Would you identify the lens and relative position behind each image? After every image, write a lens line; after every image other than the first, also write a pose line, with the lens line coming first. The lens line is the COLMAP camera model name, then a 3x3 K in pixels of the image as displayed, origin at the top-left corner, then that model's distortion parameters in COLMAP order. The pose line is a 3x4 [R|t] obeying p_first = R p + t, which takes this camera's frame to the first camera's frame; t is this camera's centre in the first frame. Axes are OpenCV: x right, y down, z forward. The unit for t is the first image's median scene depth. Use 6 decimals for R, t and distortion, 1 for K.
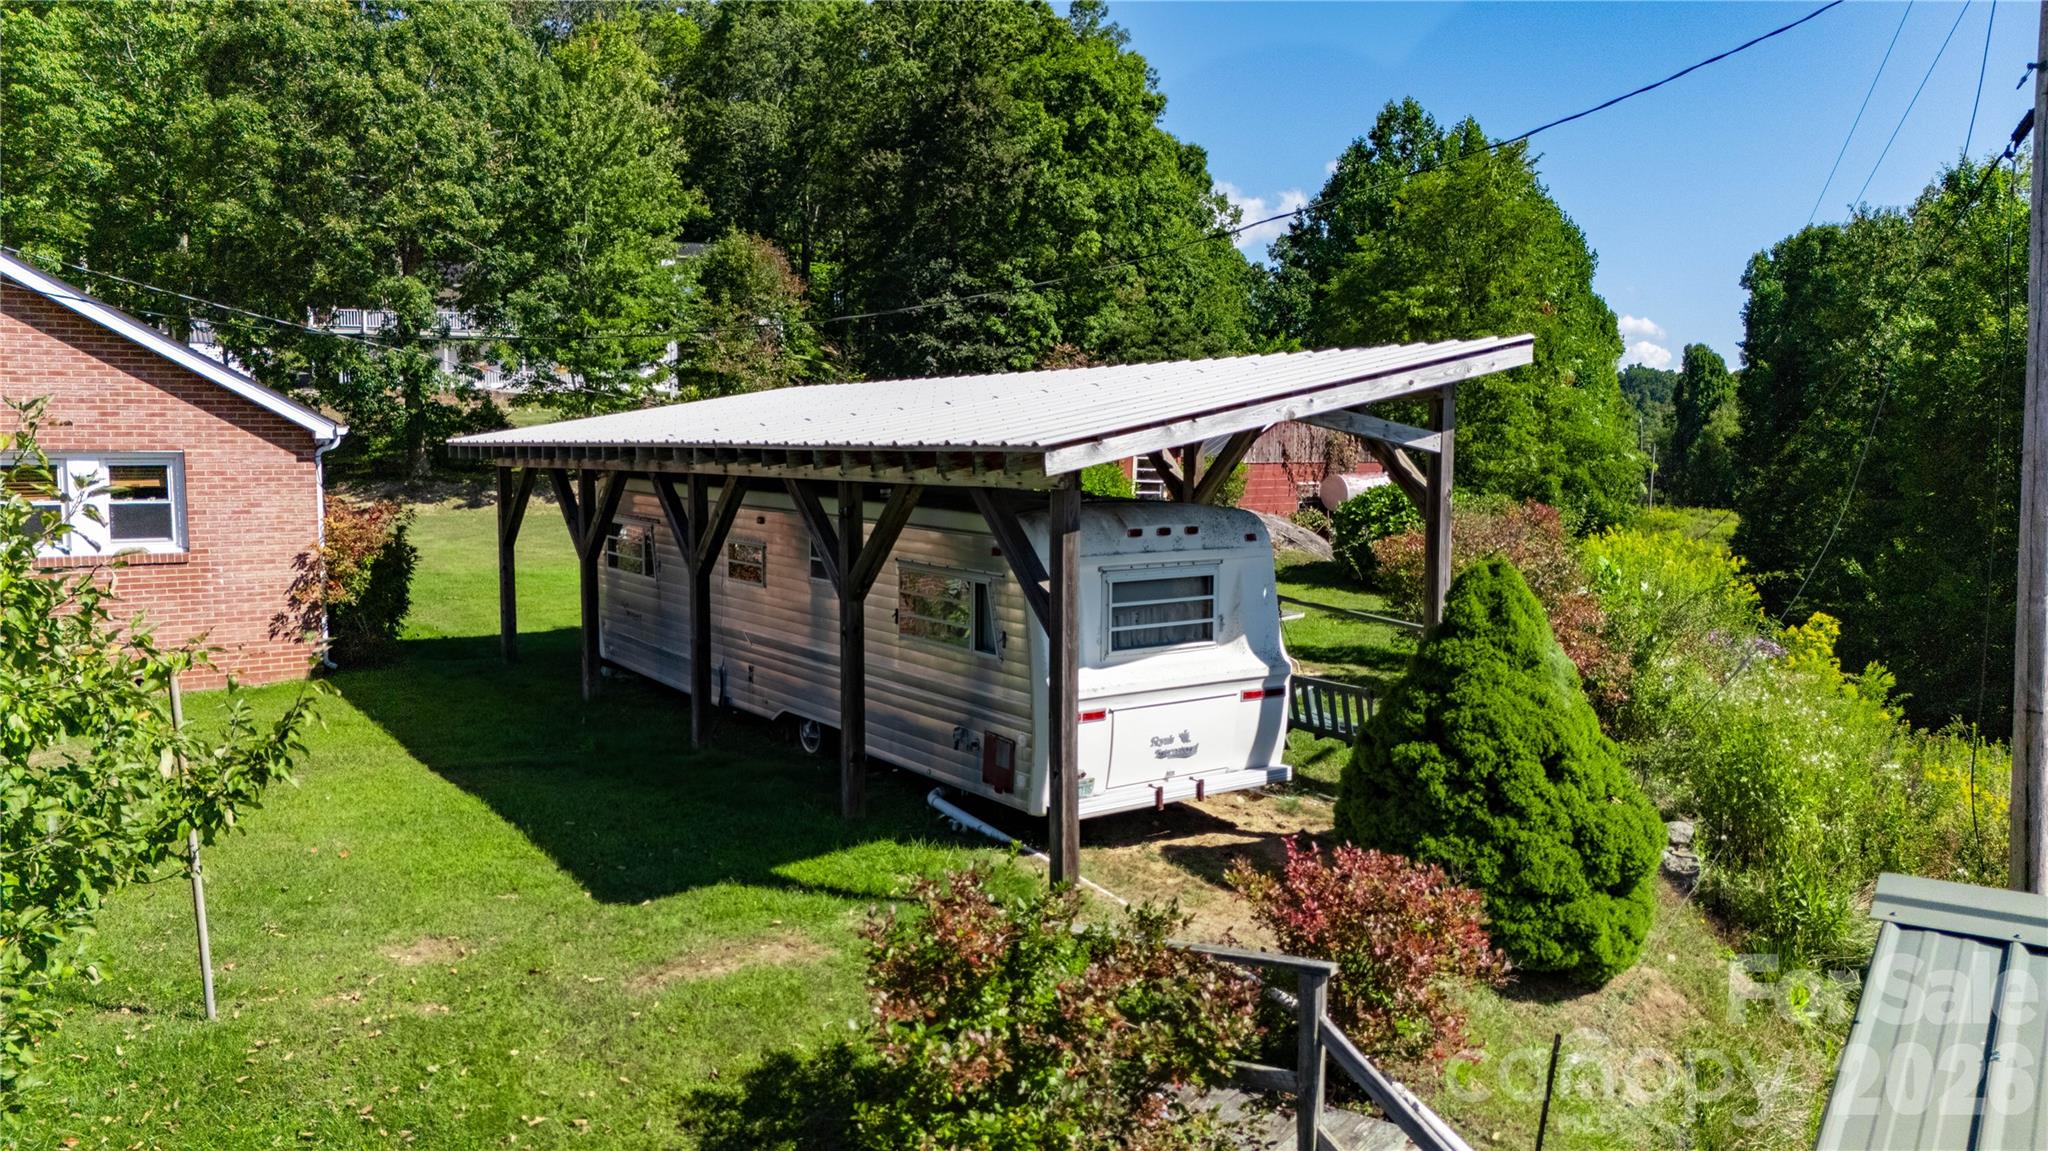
lens RADIAL K [[1500.8, 0, 1028.3], [0, 1500.8, 577.0], [0, 0, 1]] dist [0.073525, -0.071973]
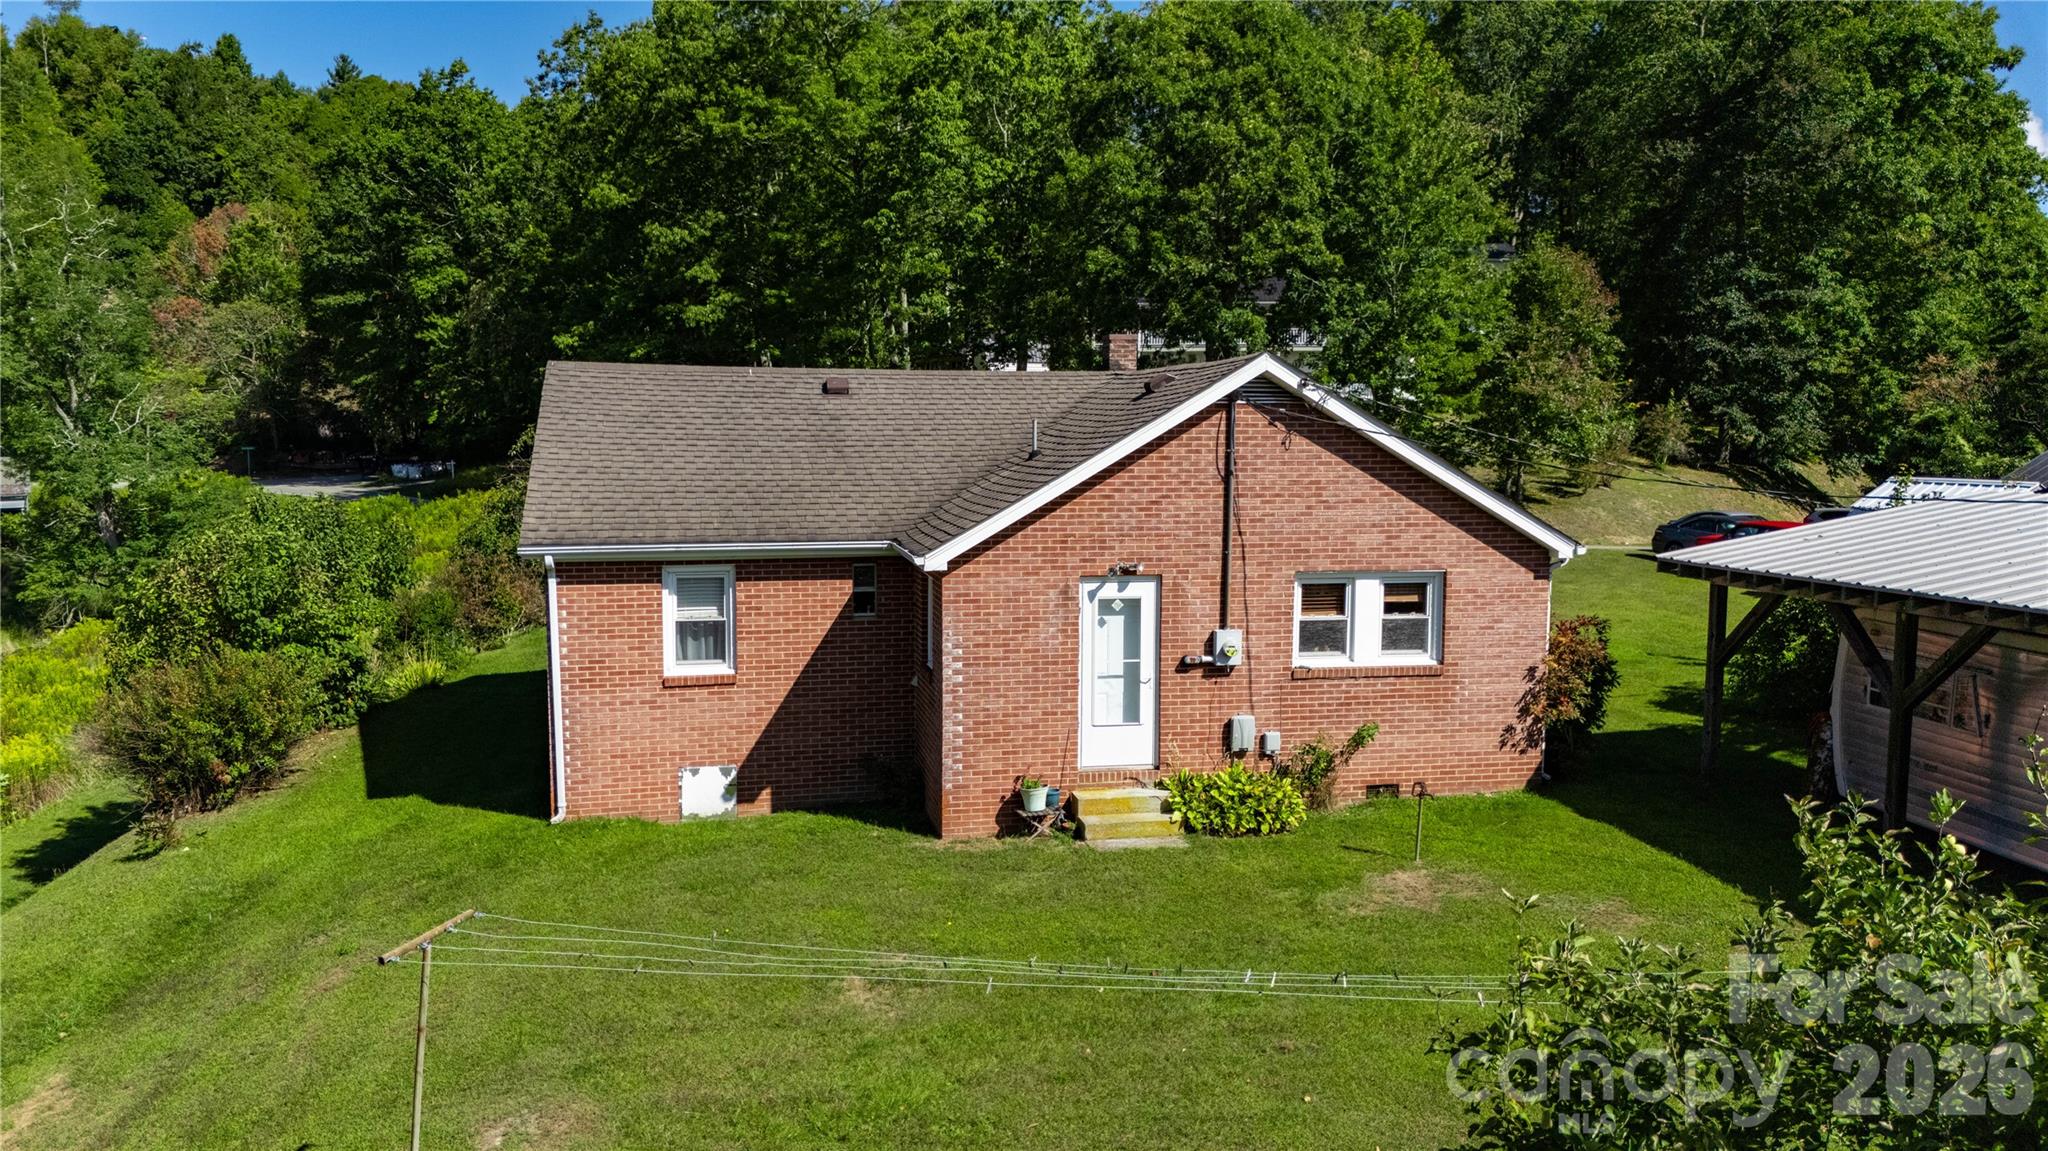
lens RADIAL K [[1500.8, 0, 1014.1], [0, 1500.8, 573.3], [0, 0, 1]] dist [0.073525, -0.071973]
pose [[0.925008, 0.042863, -0.377523, -0.131233], [-0.037350, 0.999062, 0.021915, -0.027731], [0.378109, -0.006171, 0.925741, -0.023364]]
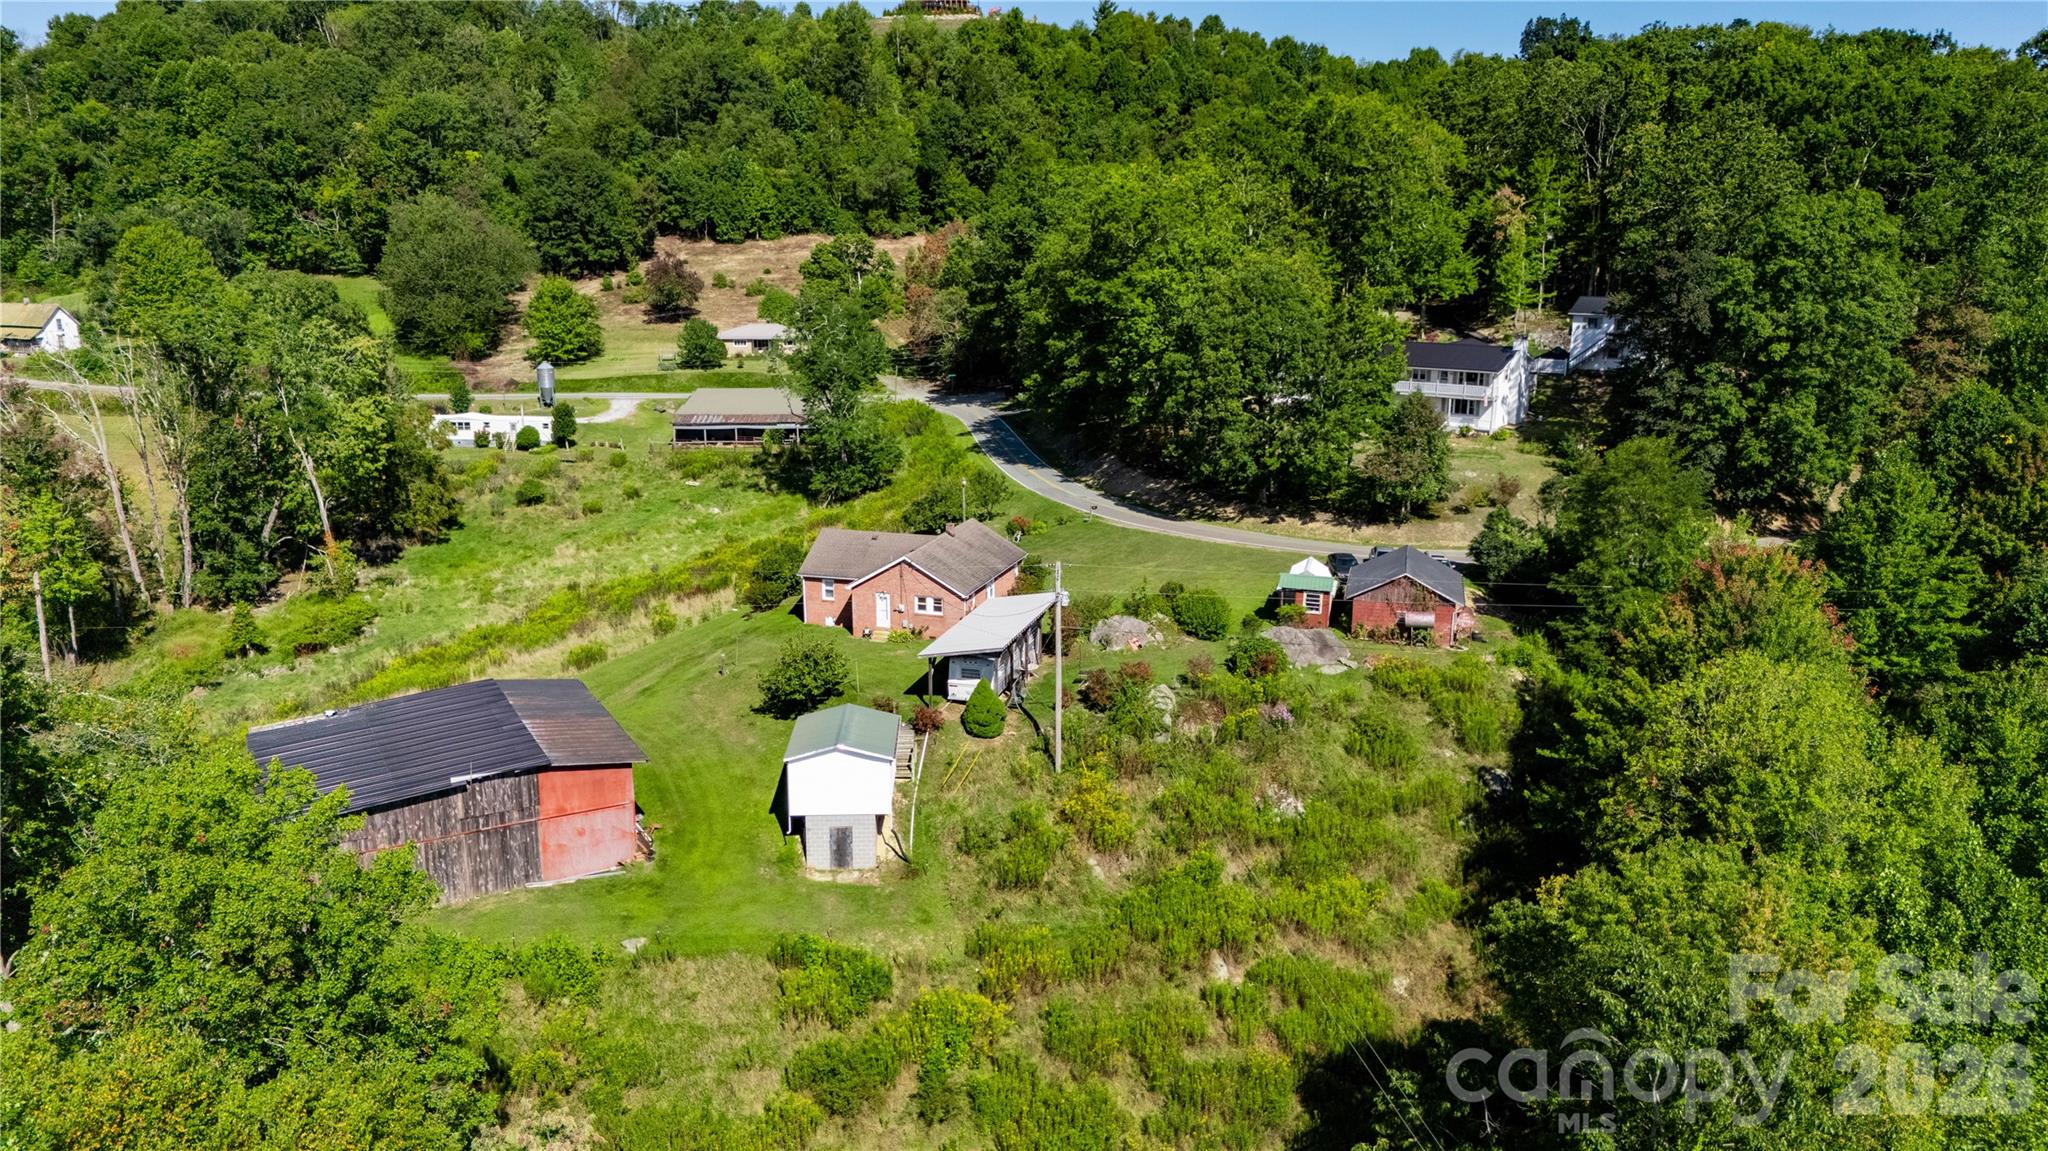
lens RADIAL K [[1500.8, 0, 1018.8], [0, 1500.8, 577.3], [0, 0, 1]] dist [0.073525, -0.071973]
pose [[0.614786, 0.187046, -0.766193, 1.111237], [-0.065280, 0.980205, 0.186911, -0.352083], [0.785987, -0.064894, 0.614827, -0.622819]]
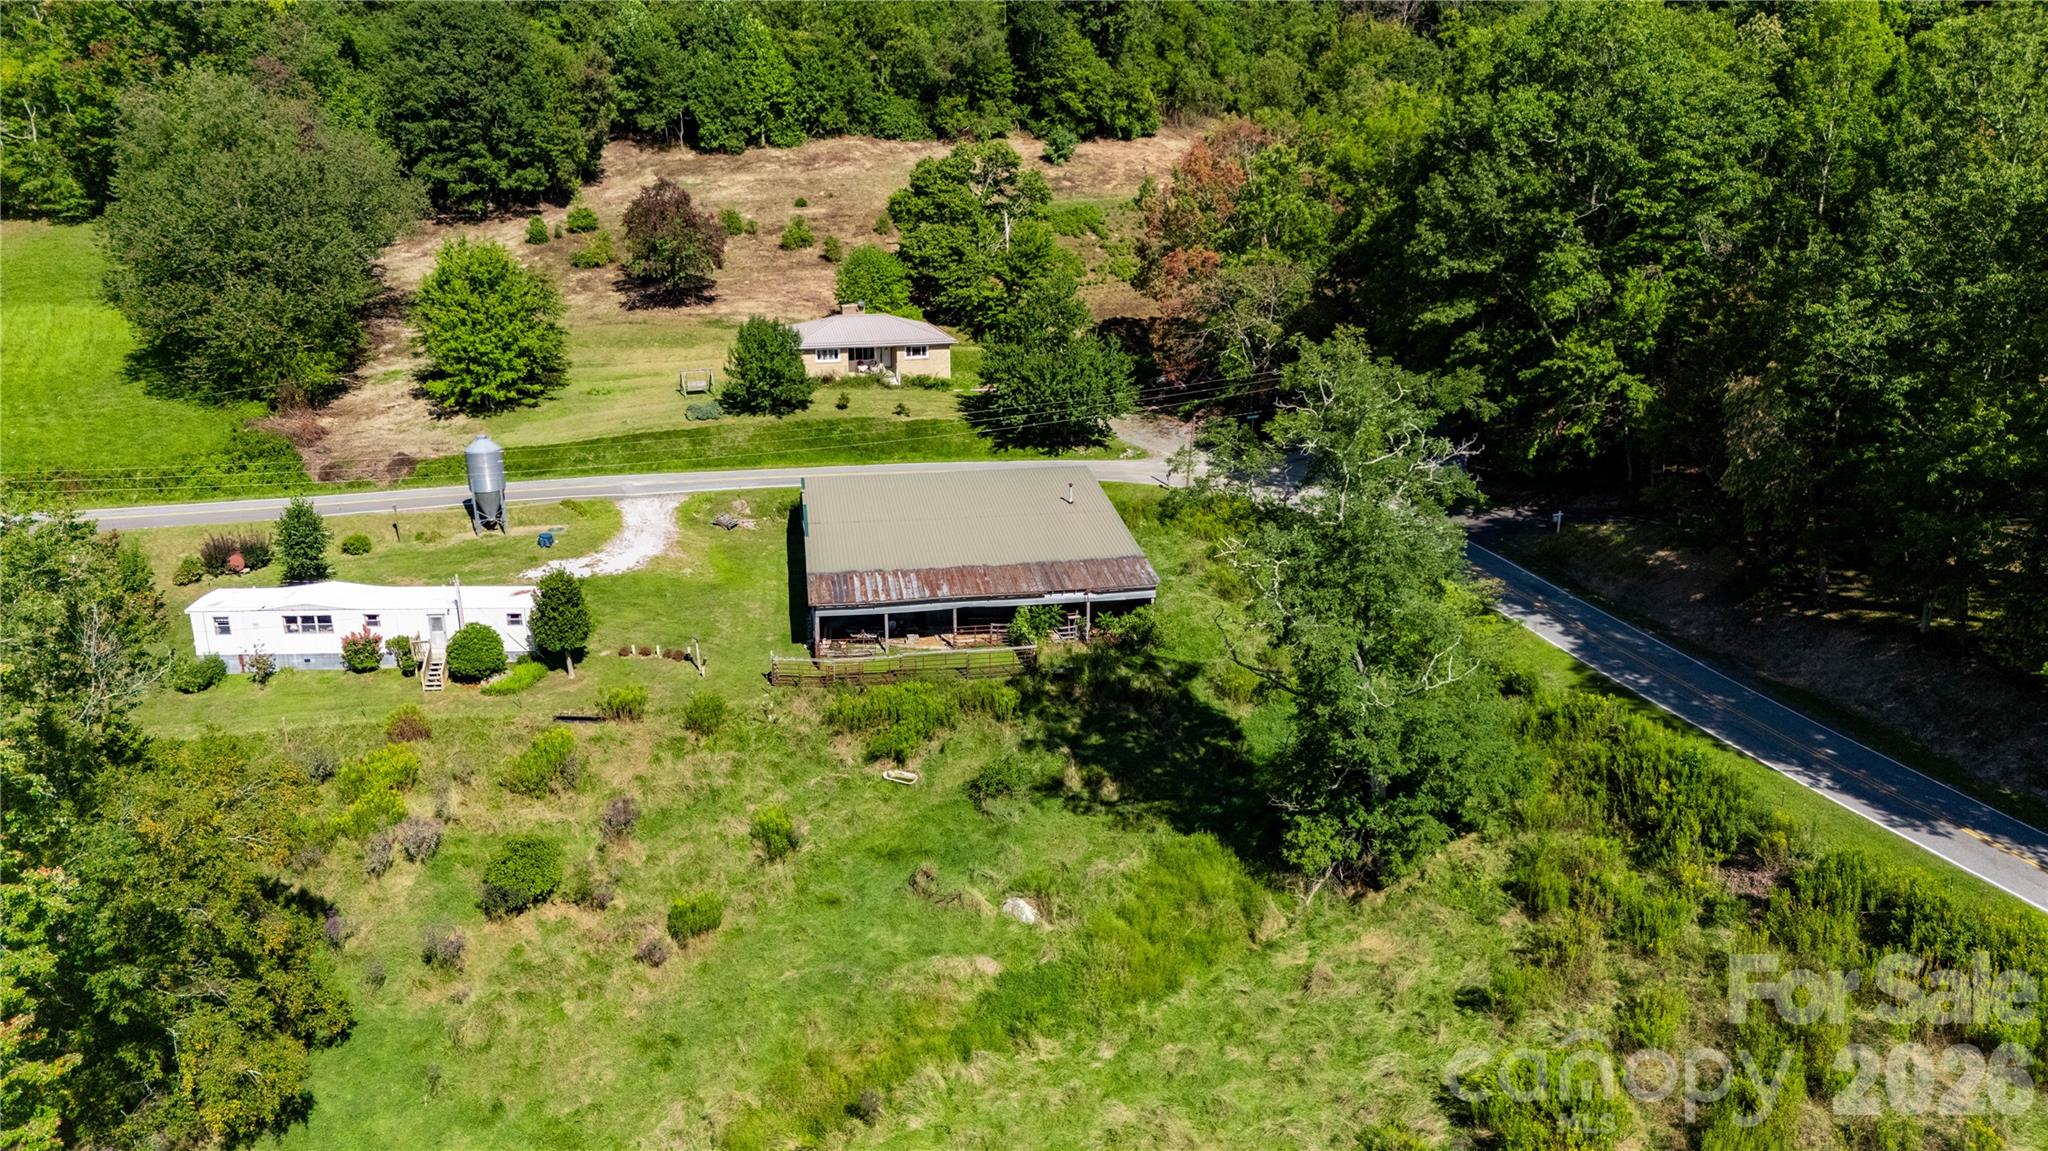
lens RADIAL K [[1500.8, 0, 1013.5], [0, 1500.8, 578.4], [0, 0, 1]] dist [0.073525, -0.071973]
pose [[0.692182, 0.219985, -0.687380, -0.852197], [-0.056996, 0.966102, 0.251791, -0.414366], [0.719469, -0.135108, 0.681257, -0.000222]]
